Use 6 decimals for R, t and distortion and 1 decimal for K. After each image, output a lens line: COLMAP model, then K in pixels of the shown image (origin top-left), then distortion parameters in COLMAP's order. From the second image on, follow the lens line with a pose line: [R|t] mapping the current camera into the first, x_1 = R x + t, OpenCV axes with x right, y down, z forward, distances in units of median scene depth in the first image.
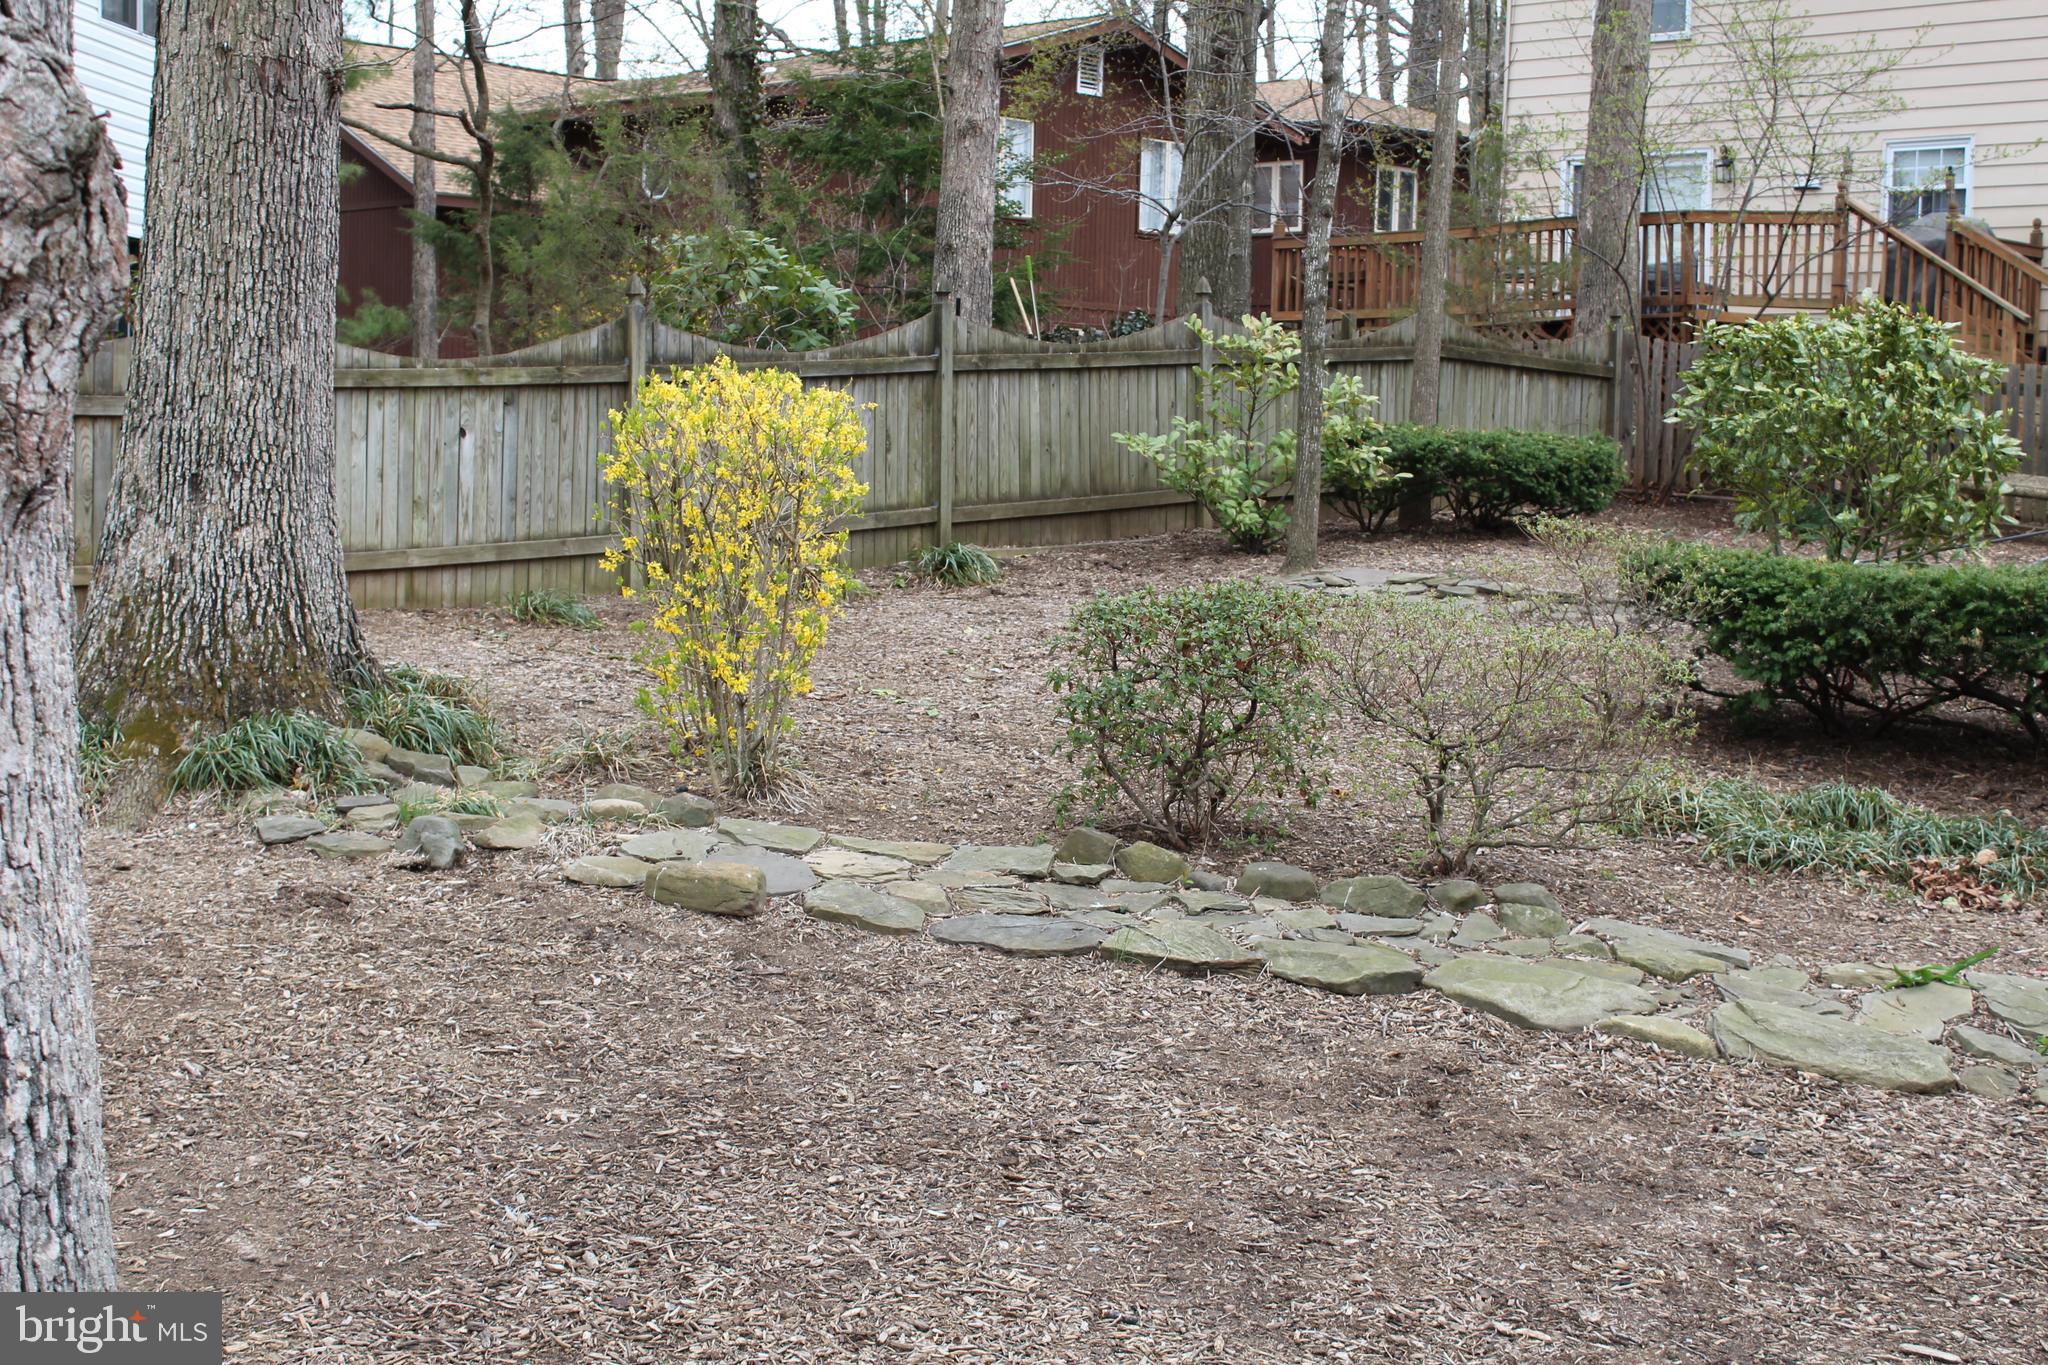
lens RADIAL K [[2931.9, 0, 1026.1], [0, 2931.9, 682.4], [0, 0, 1]] dist [-0.033161, 0.000000]
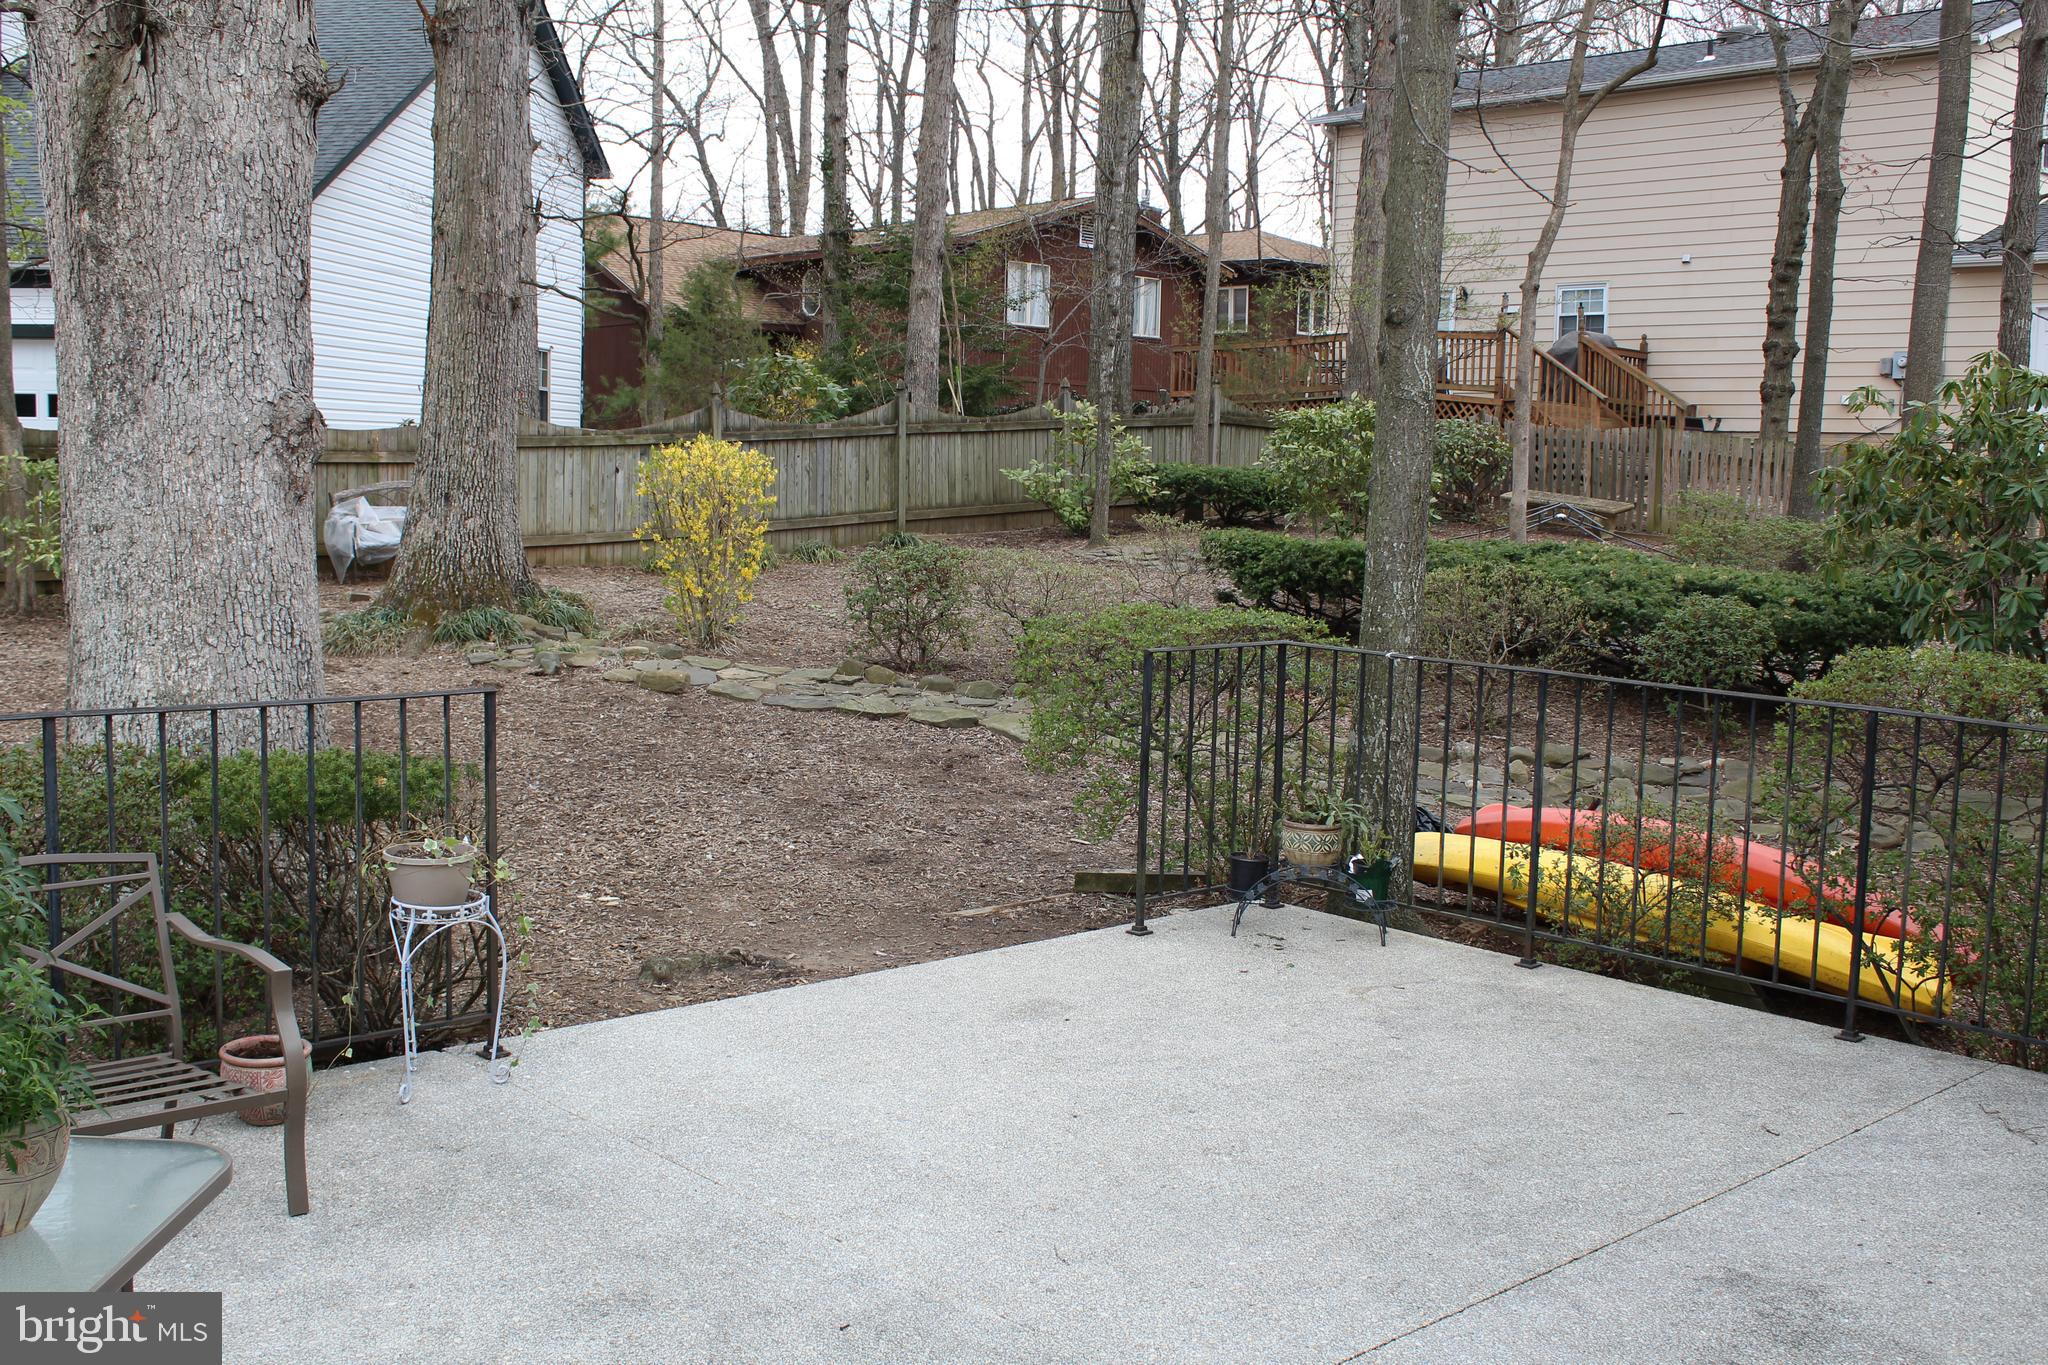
lens RADIAL K [[2099.8, 0, 1021.7], [0, 2099.8, 684.2], [0, 0, 1]] dist [-0.116912, 0.000000]
pose [[0.998534, 0.004691, -0.053933, 0.203913], [-0.003627, 0.999797, 0.019818, 0.033990], [0.054015, -0.019593, 0.998348, -0.457206]]
